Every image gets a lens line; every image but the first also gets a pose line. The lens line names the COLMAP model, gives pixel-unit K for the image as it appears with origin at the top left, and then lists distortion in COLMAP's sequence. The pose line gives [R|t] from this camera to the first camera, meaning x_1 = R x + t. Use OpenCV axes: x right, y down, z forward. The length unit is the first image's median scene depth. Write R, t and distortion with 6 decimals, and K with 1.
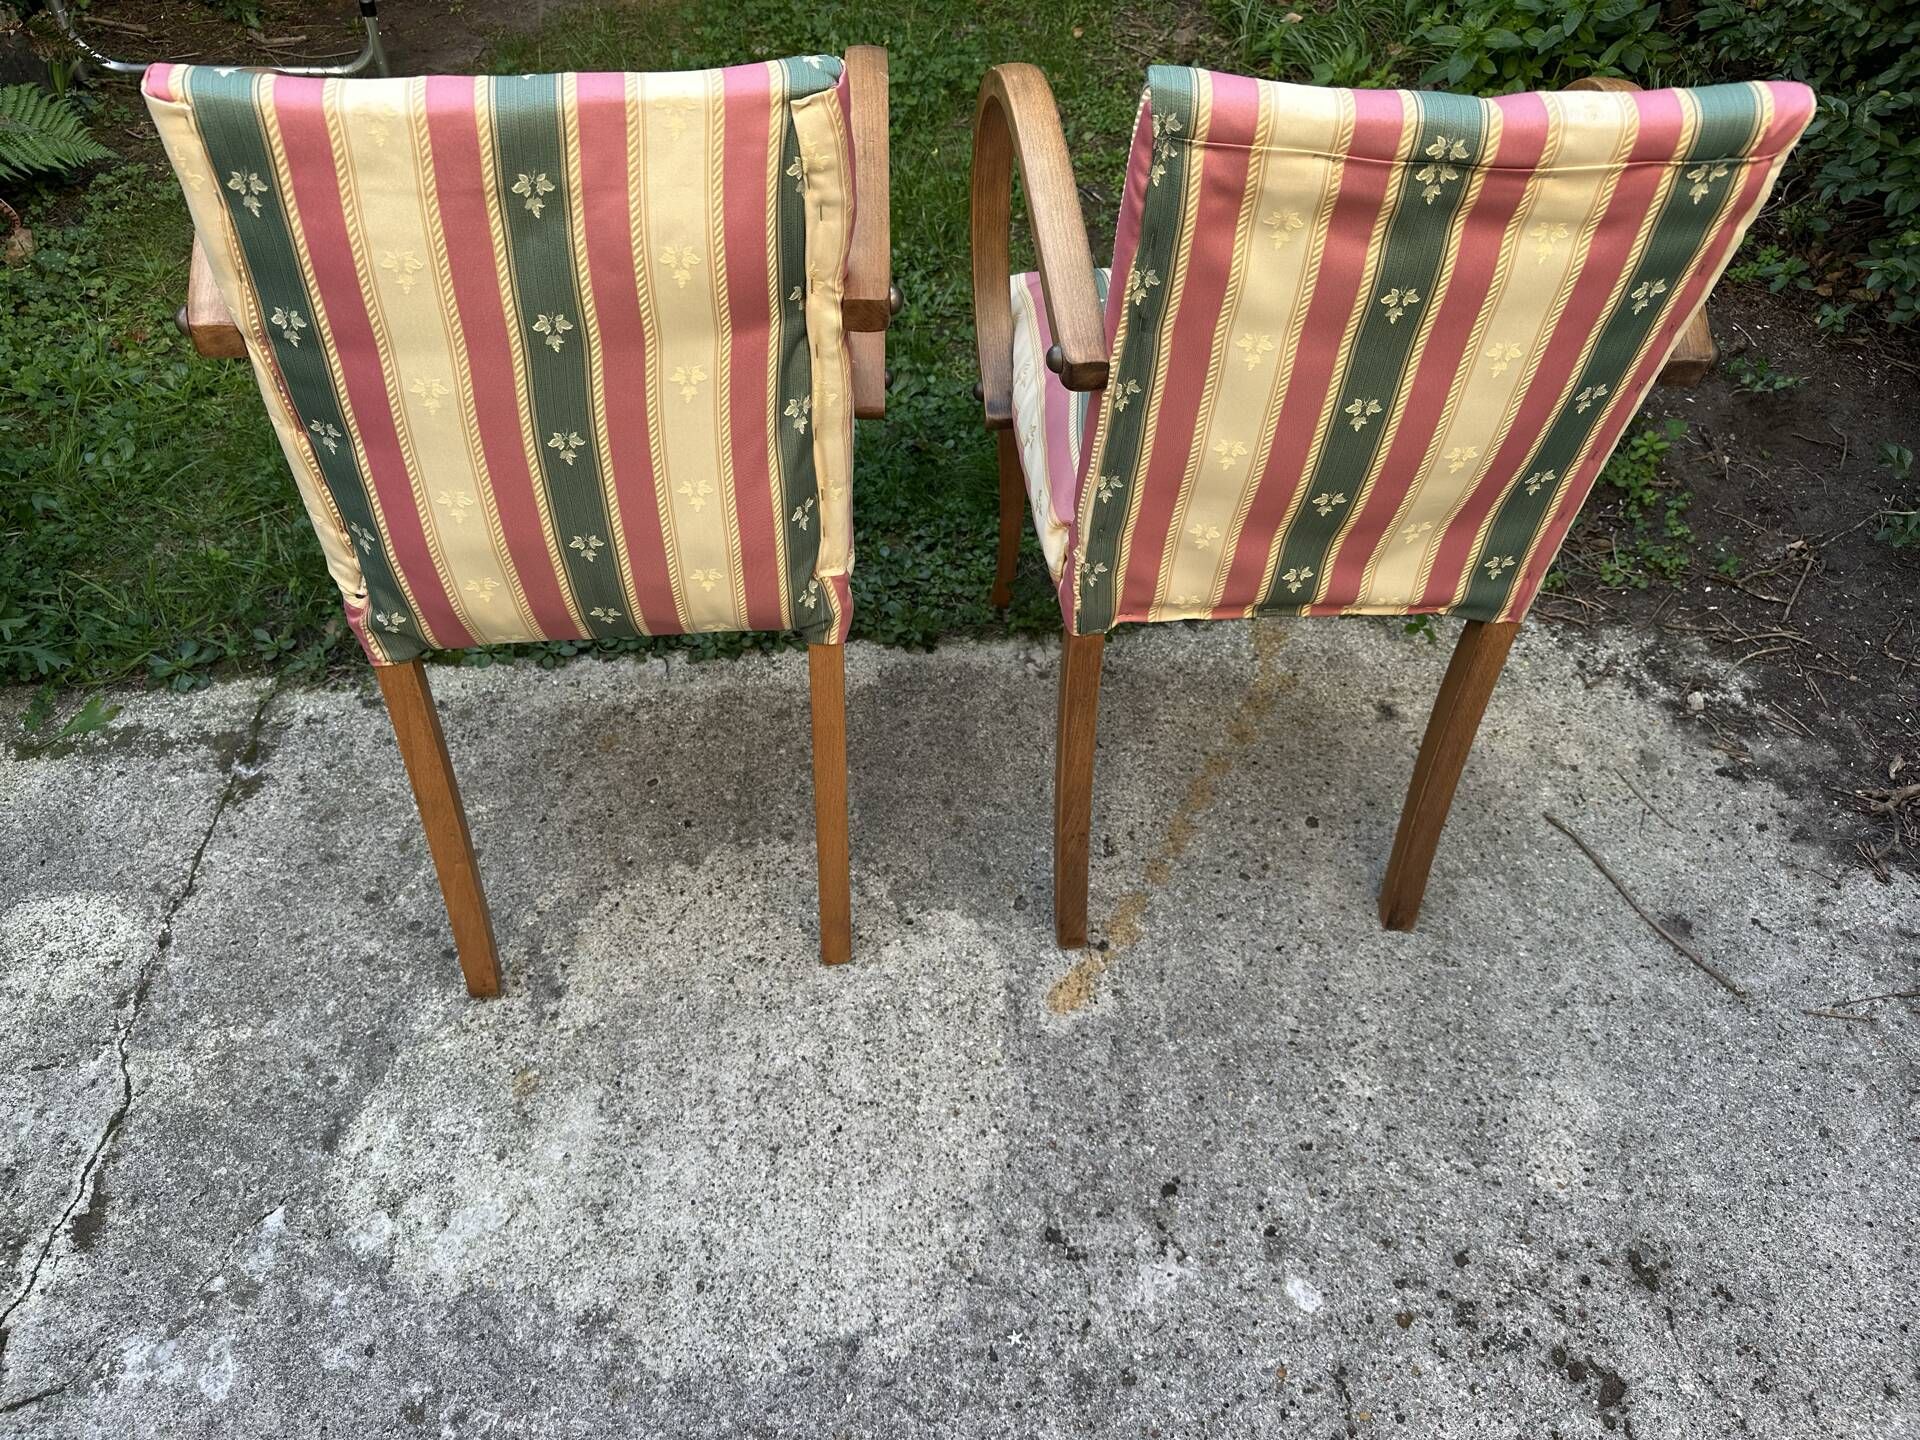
lens RADIAL K [[1371.0, 0, 959.2], [0, 1371.0, 727.8], [0, 0, 1]] dist [0.175947, -0.425974]
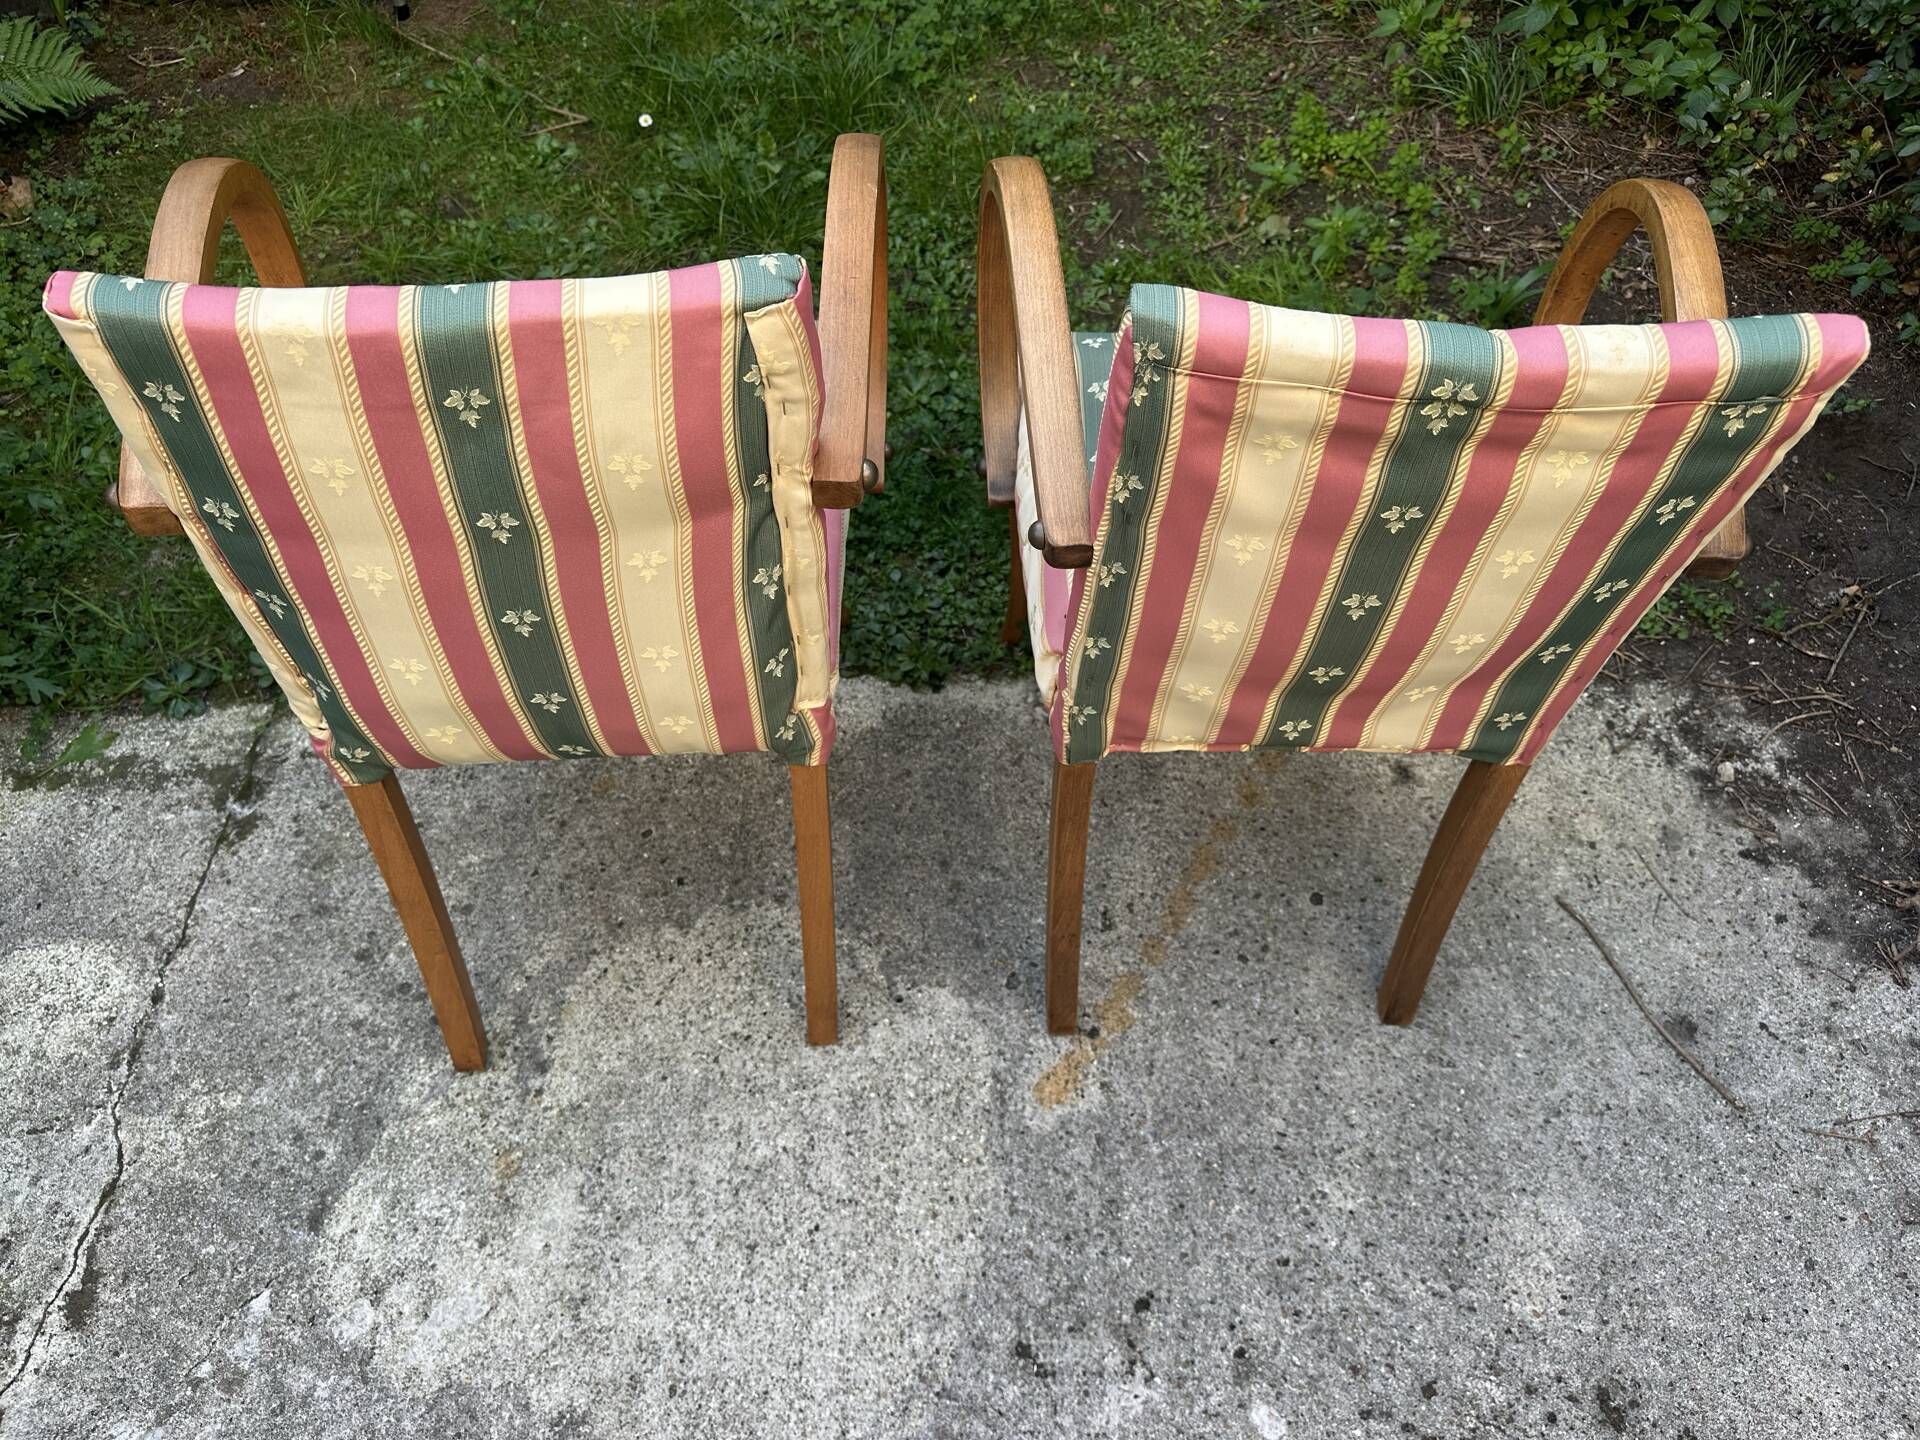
lens RADIAL K [[1399.8, 0, 977.8], [0, 1399.8, 714.6], [0, 0, 1]] dist [-0.006650, -0.005708]
pose [[0.999261, 0.030729, -0.023104, 0.042136], [-0.028333, 0.994809, 0.097739, -0.183104], [0.025988, -0.097012, 0.994944, 0.038083]]
